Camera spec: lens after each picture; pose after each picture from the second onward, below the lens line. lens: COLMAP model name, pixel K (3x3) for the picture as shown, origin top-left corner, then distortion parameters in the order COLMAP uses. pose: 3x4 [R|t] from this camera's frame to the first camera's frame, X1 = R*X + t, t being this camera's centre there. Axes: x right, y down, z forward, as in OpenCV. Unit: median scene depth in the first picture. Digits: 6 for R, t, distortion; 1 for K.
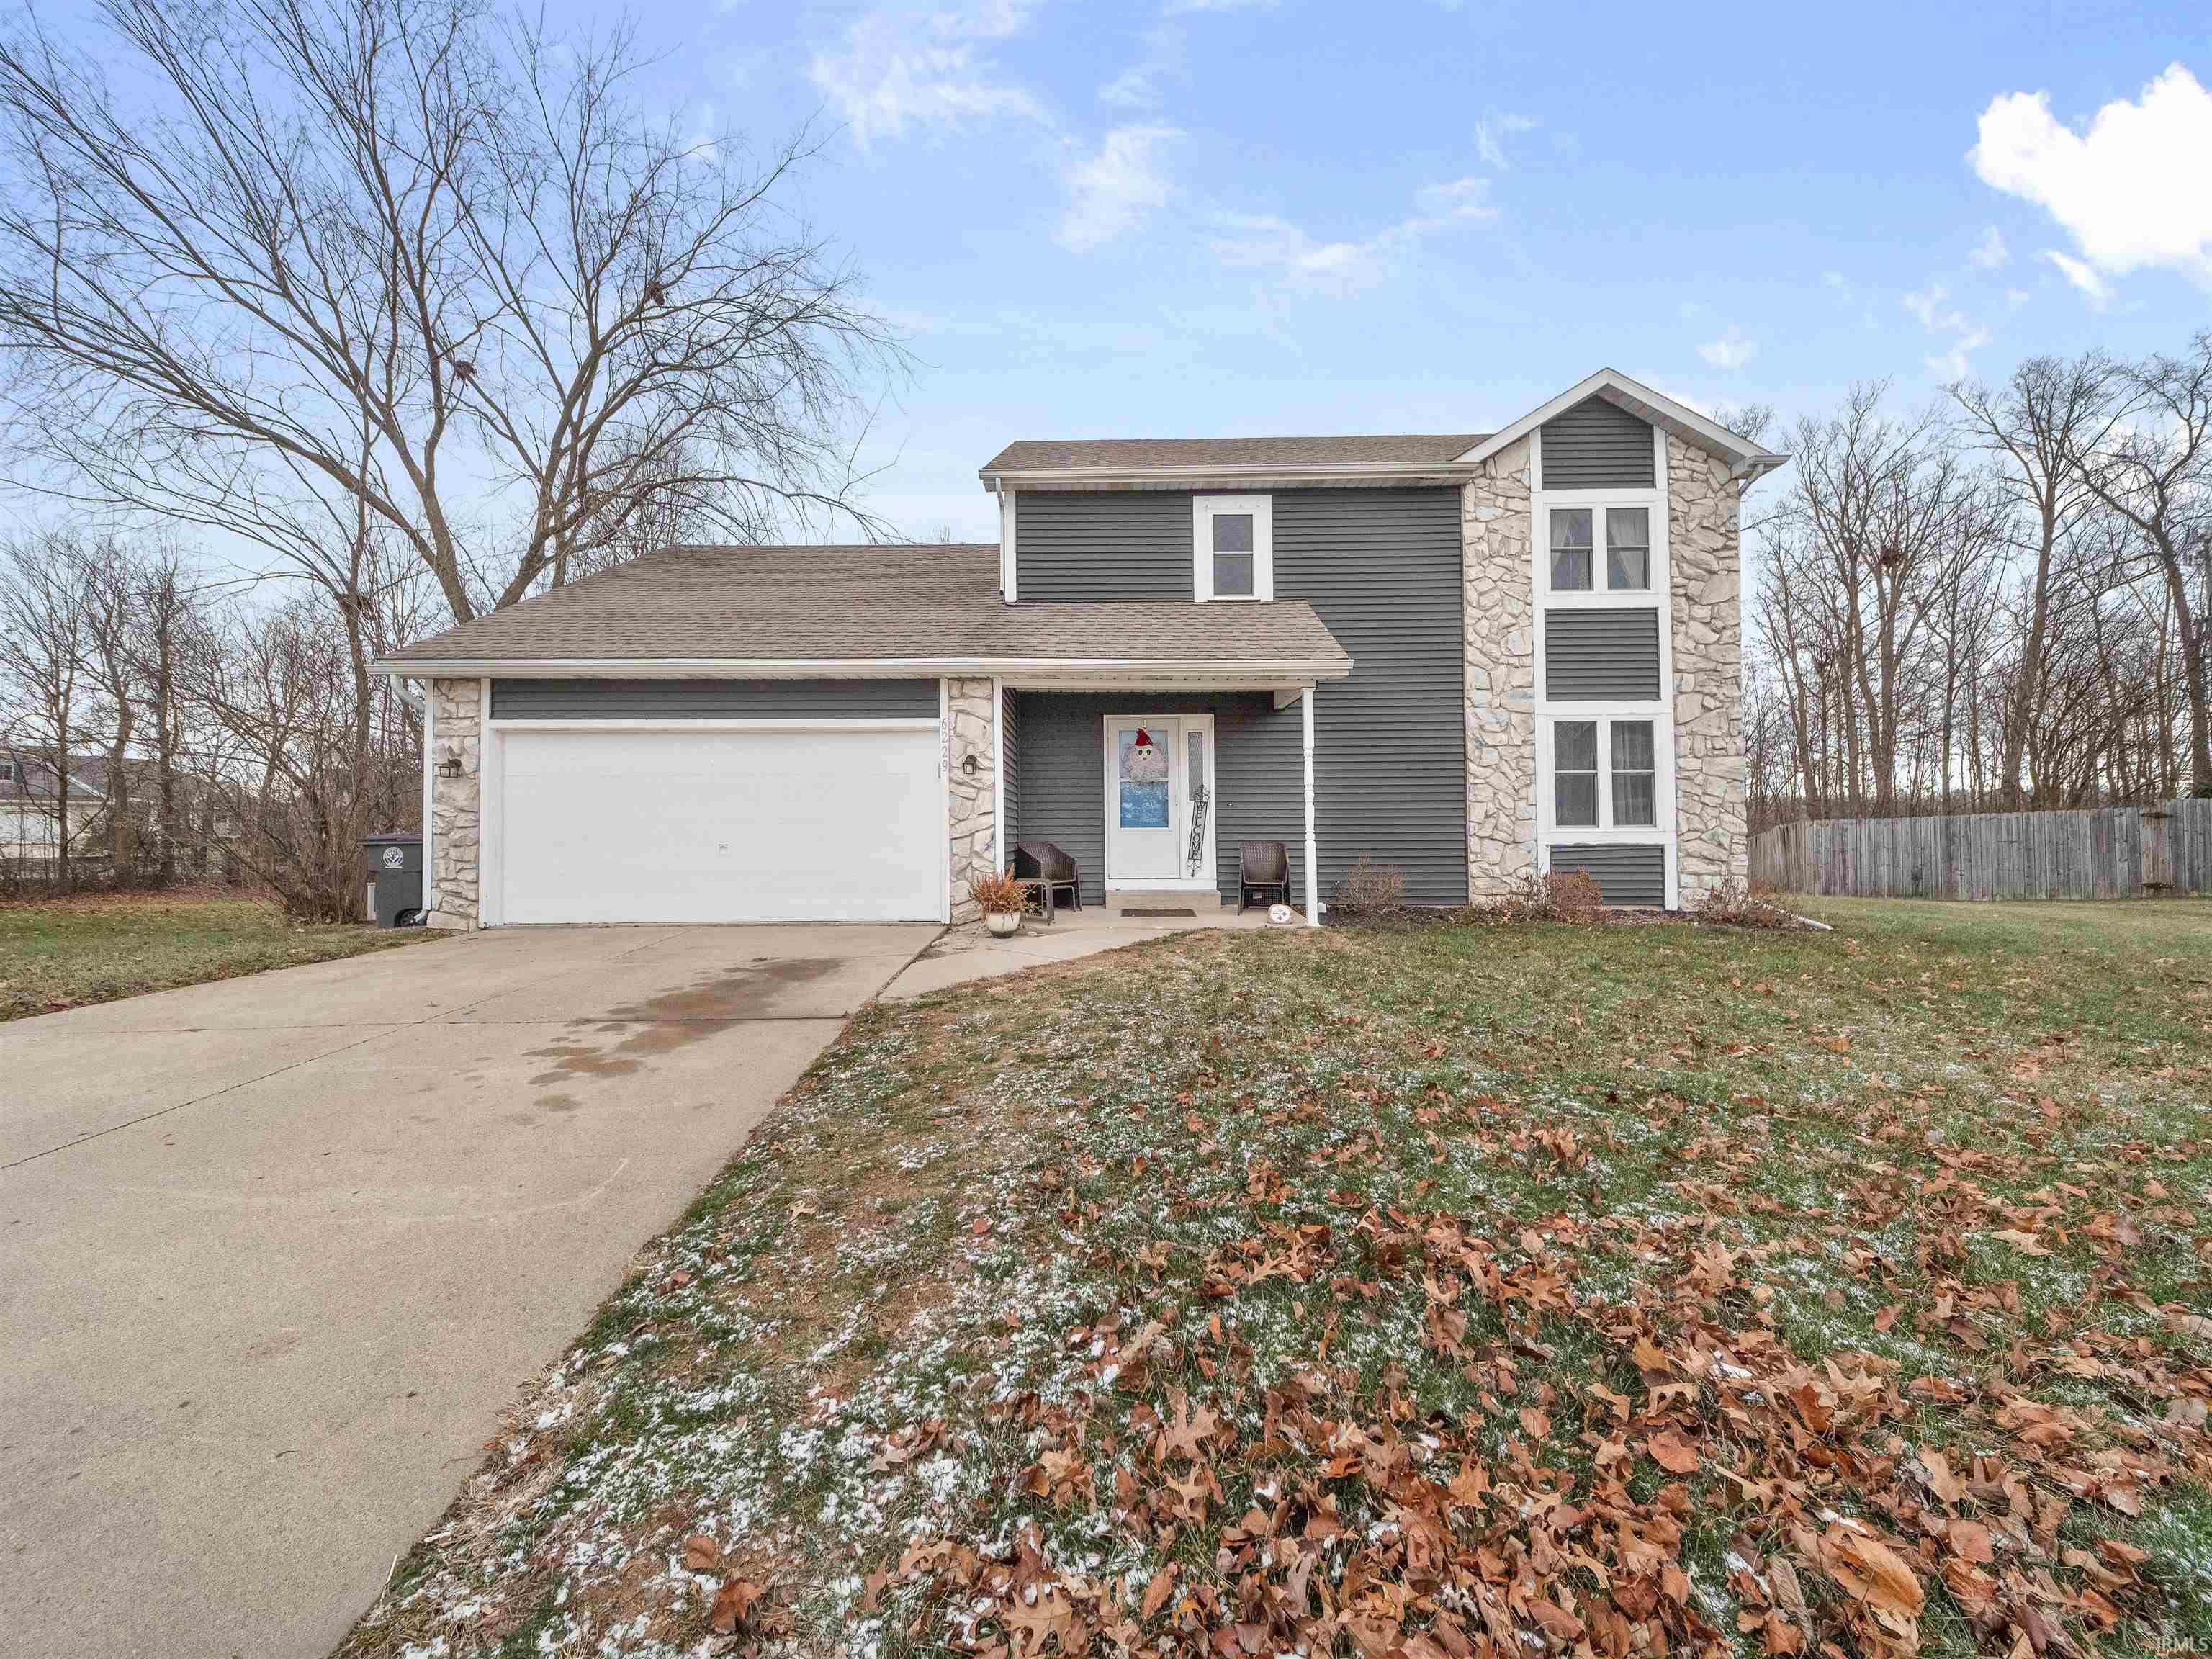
lens RADIAL K [[808.1, 0, 1106.7], [0, 808.1, 826.8], [0, 0, 1]] dist [0.008382, -0.001348]
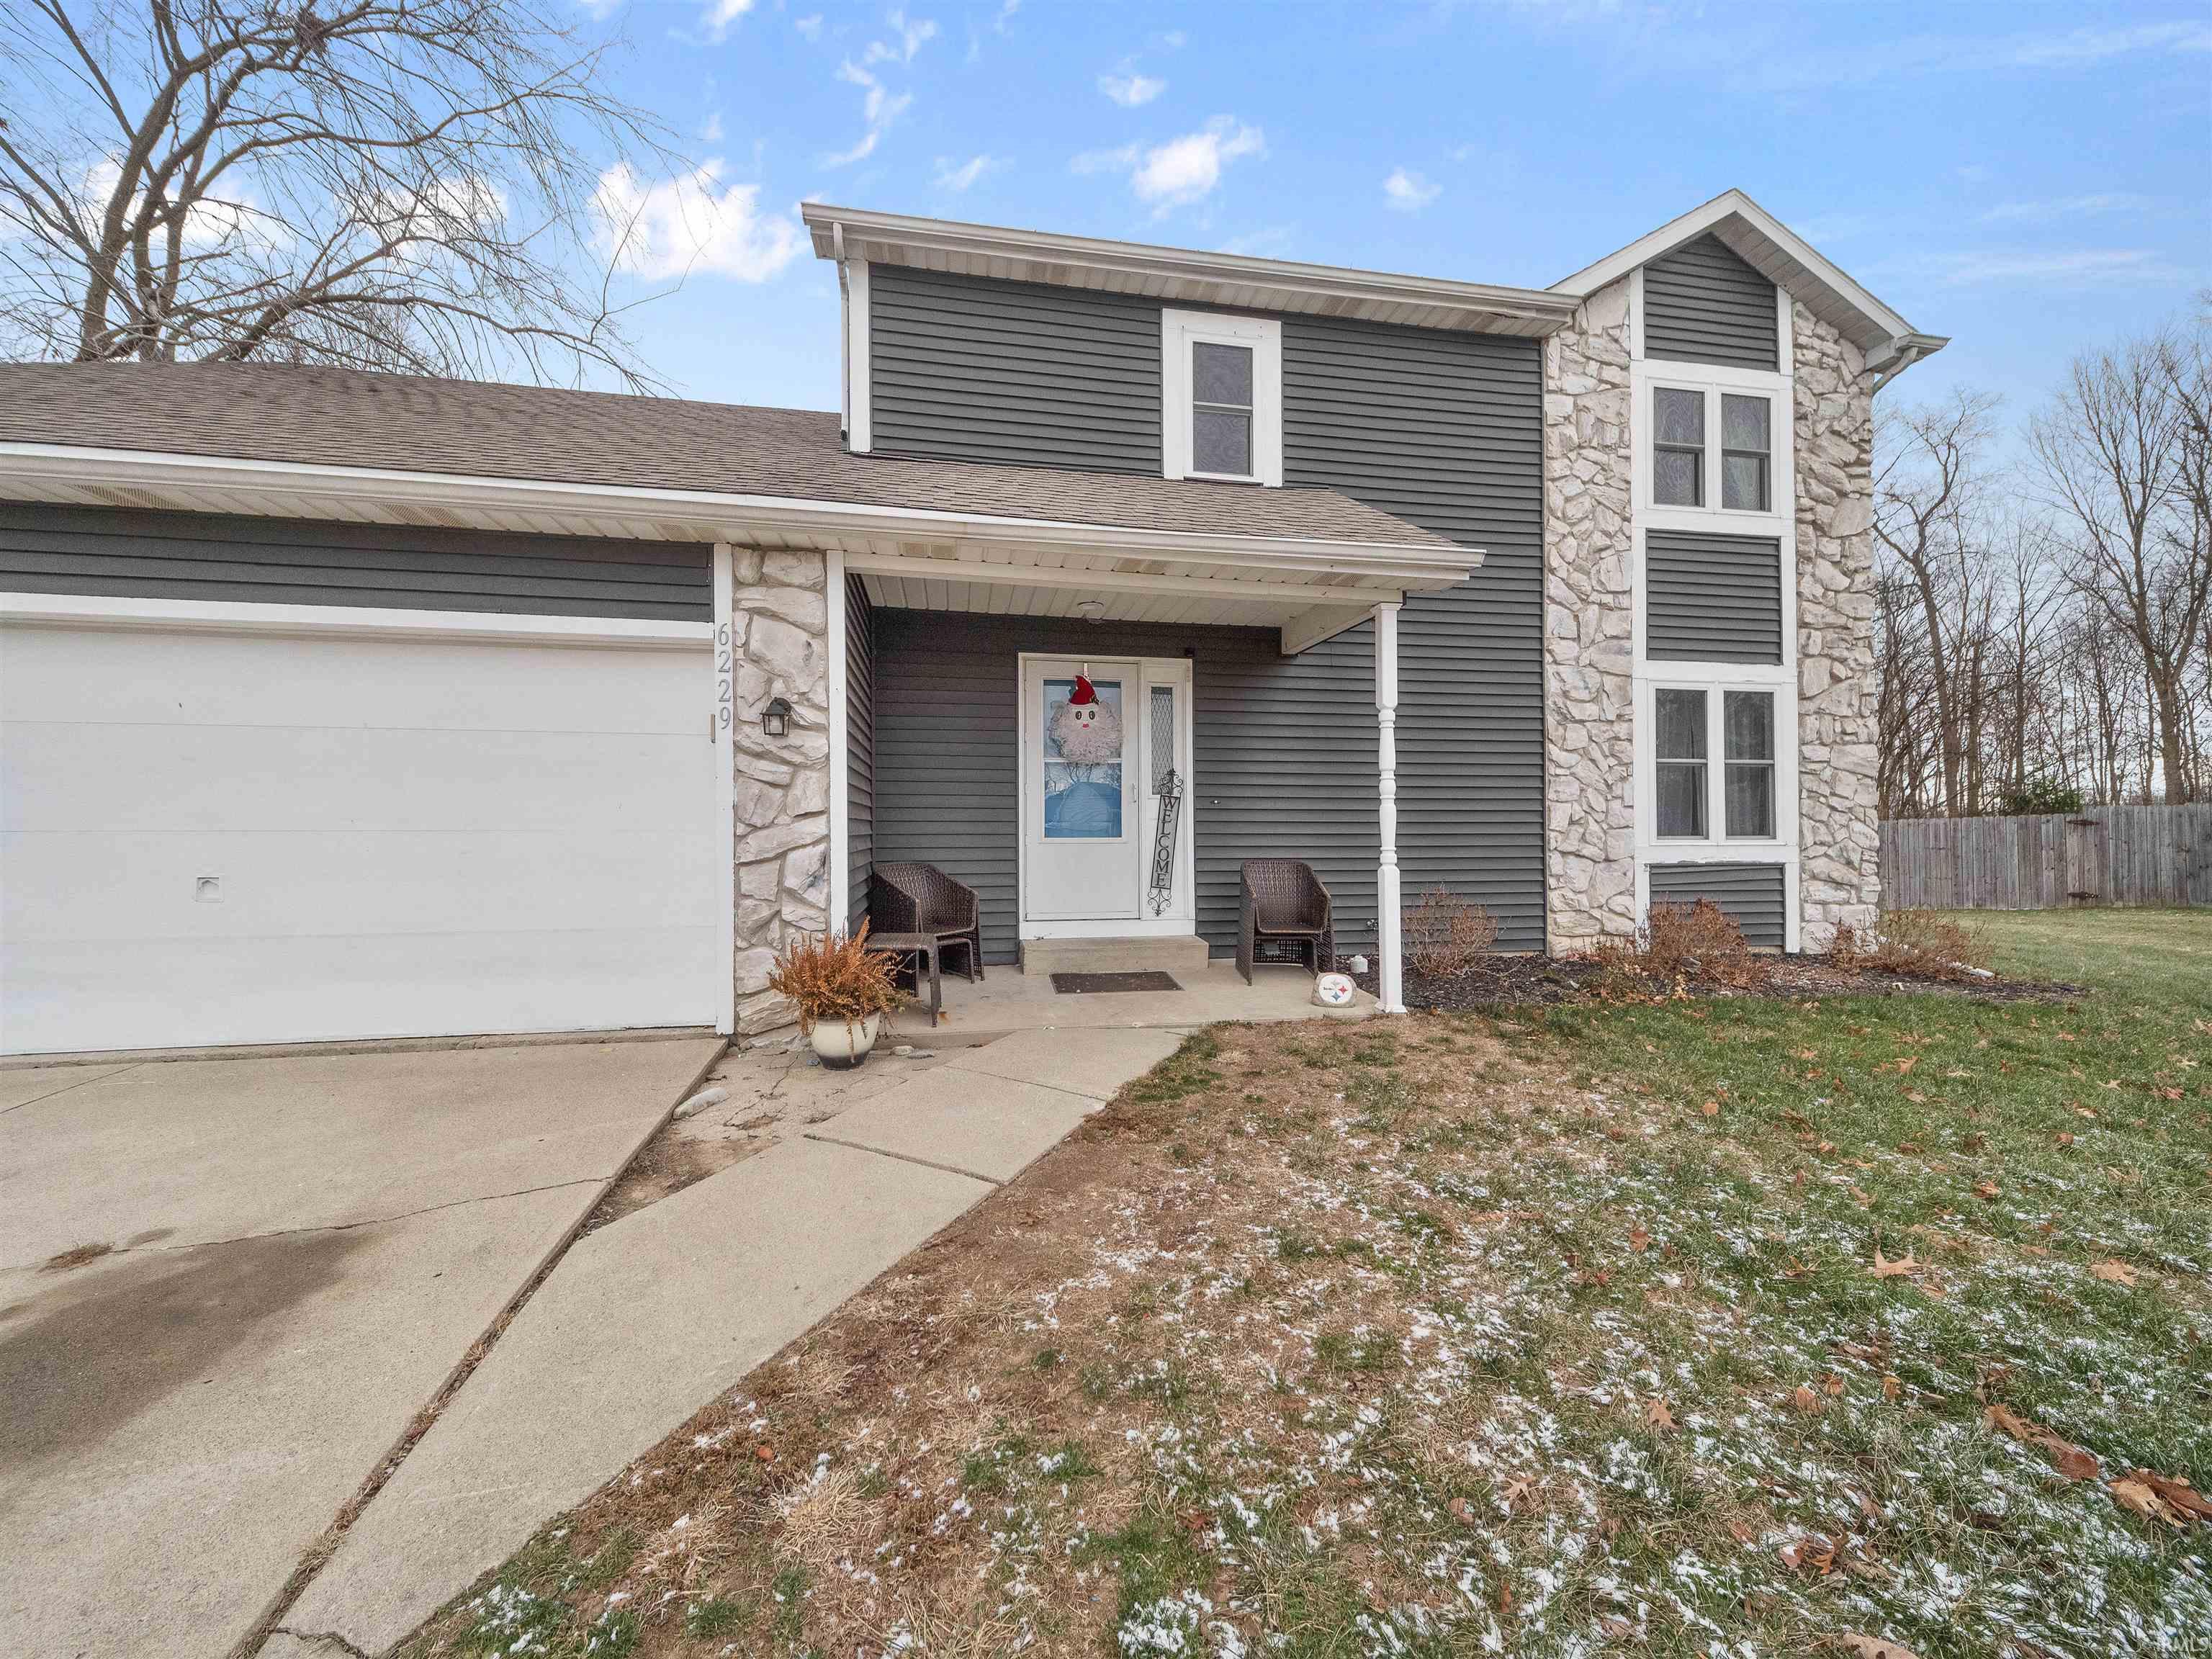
lens RADIAL K [[808.1, 0, 1096.7], [0, 808.1, 832.0], [0, 0, 1]] dist [0.008382, -0.001348]
pose [[0.984951, 0.004553, 0.172774, -0.049757], [-0.006846, 0.999896, 0.012679, -0.011018], [-0.172699, -0.013671, 0.984880, 0.386670]]
